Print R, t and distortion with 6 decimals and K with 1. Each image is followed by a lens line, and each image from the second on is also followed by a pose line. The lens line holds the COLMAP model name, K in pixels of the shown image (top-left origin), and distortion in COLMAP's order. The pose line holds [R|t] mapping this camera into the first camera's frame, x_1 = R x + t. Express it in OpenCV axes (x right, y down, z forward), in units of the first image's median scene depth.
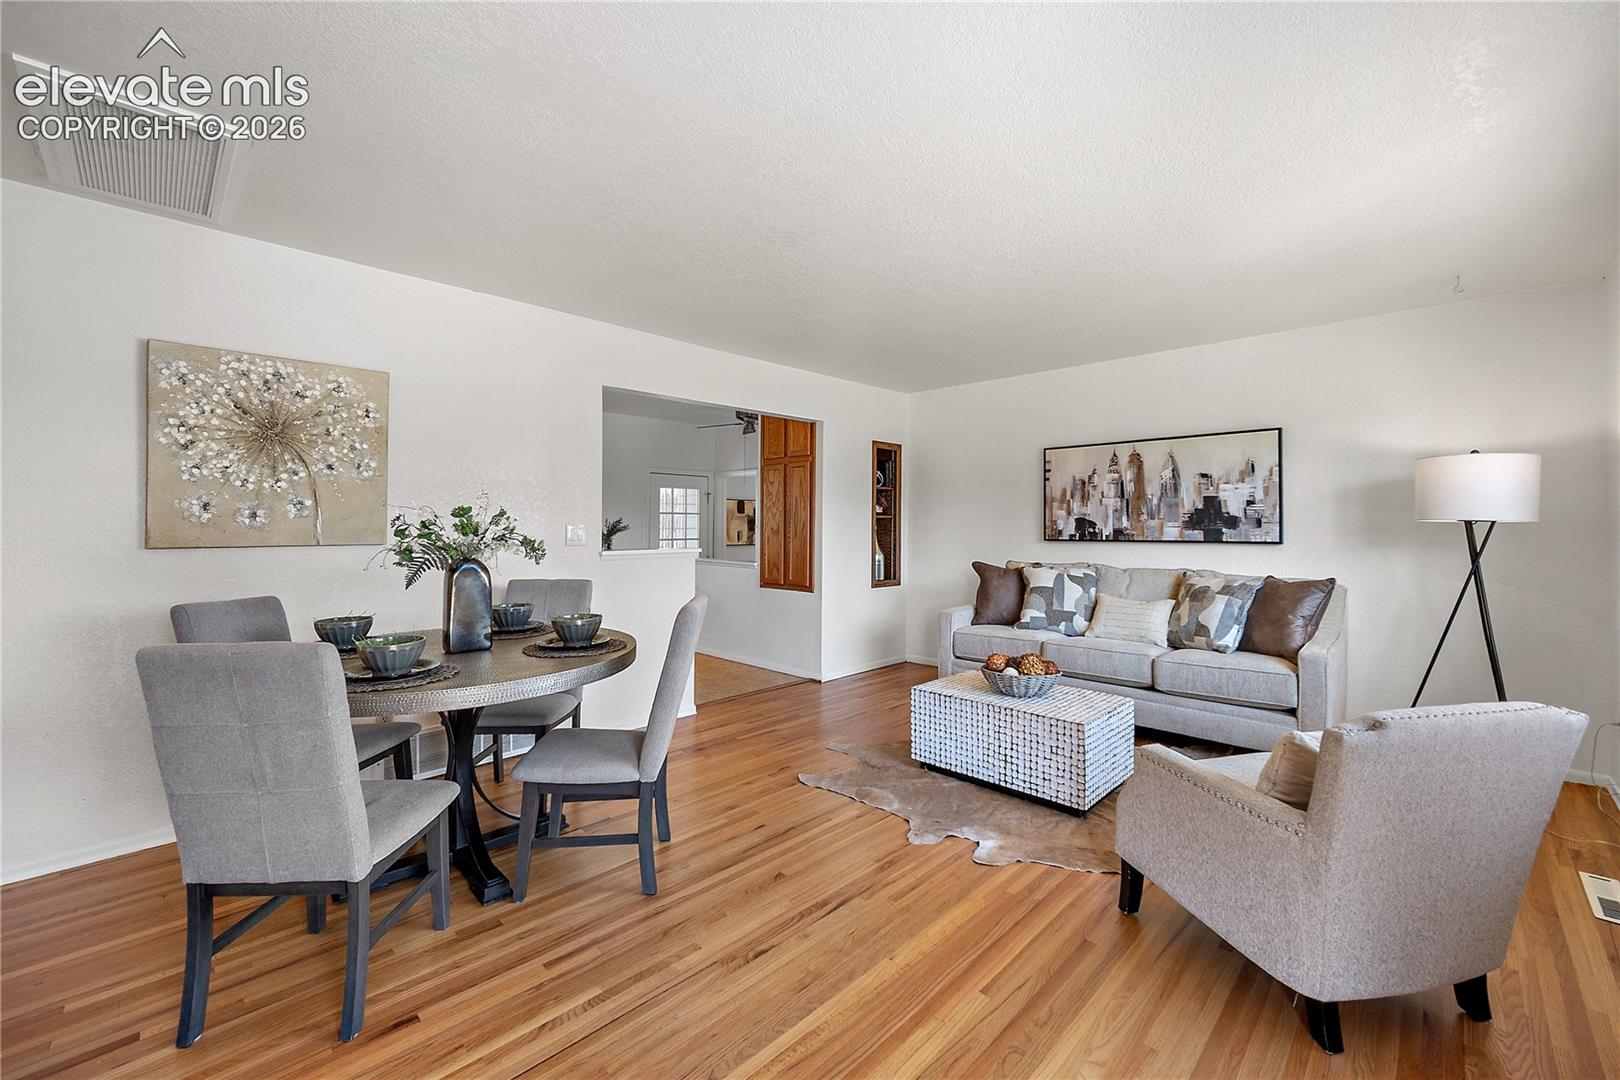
lens RADIAL K [[647.5, 0, 819.3], [0, 647.5, 519.7], [0, 0, 1]] dist [0.000338, 0.000065]
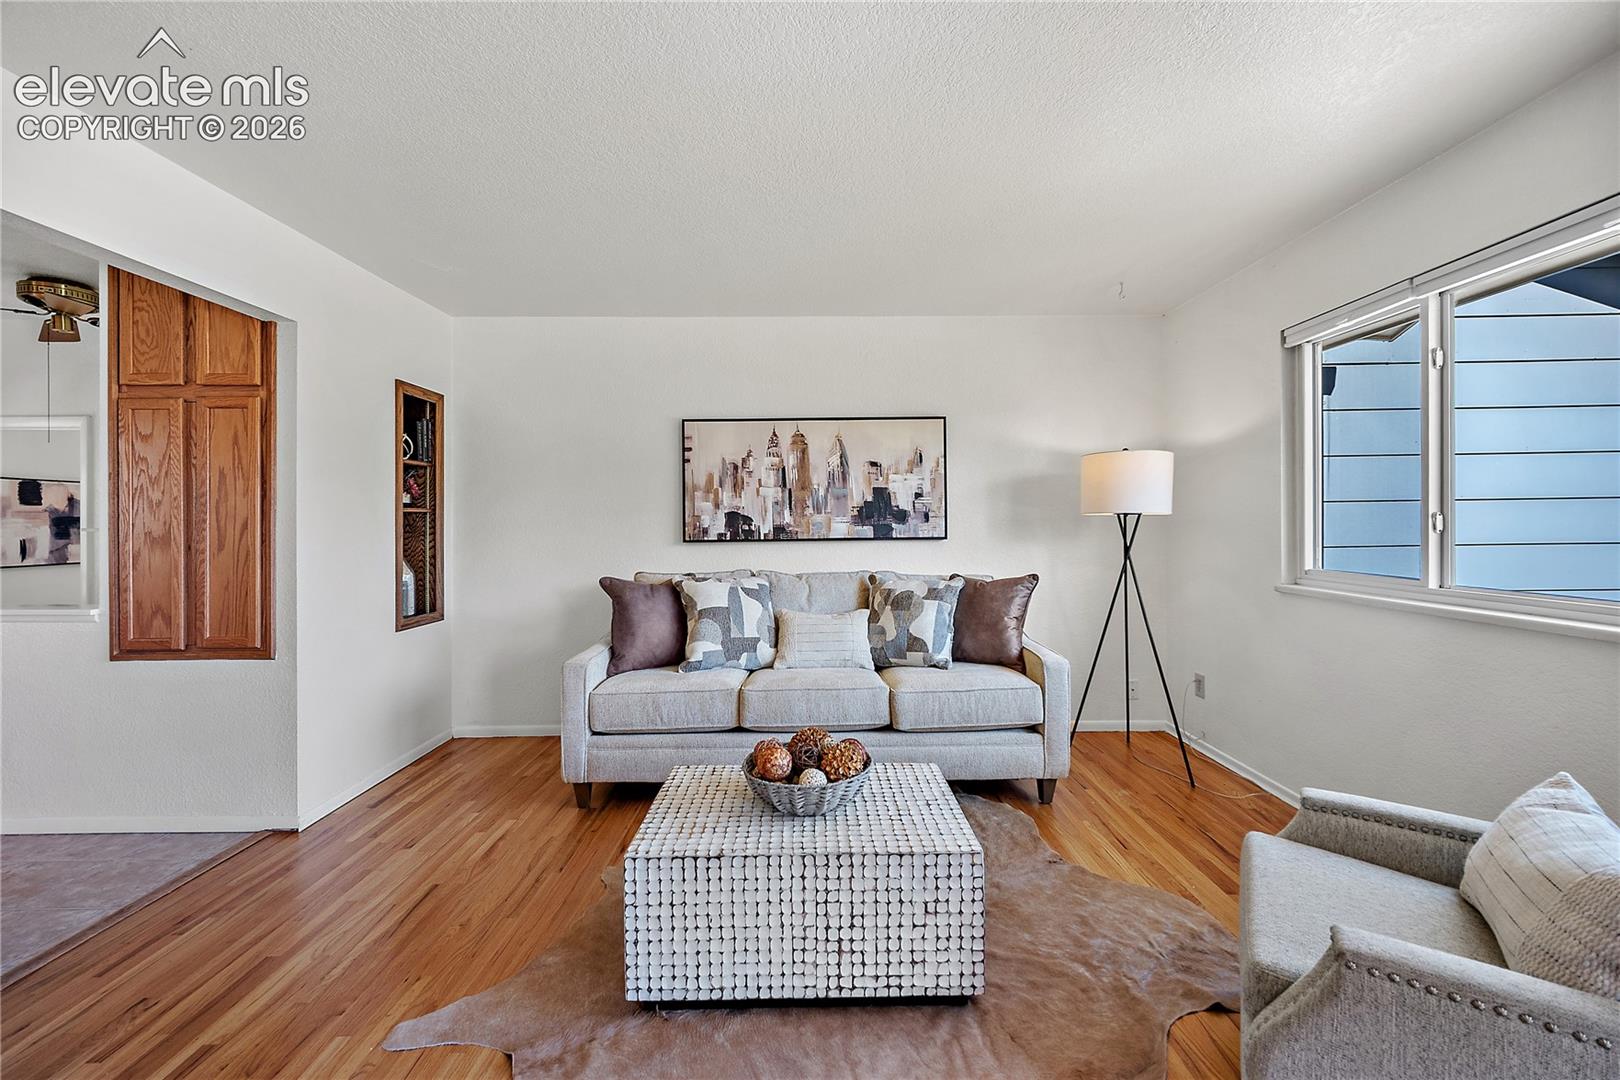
lens RADIAL K [[627.2, 0, 814.9], [0, 627.2, 522.3], [0, 0, 1]] dist [-0.001967, 0.000117]
pose [[0.707423, -0.008516, 0.706739, -0.067967], [0.003324, 0.999956, 0.008722, 0.003833], [-0.706782, -0.003821, 0.707421, 0.443197]]
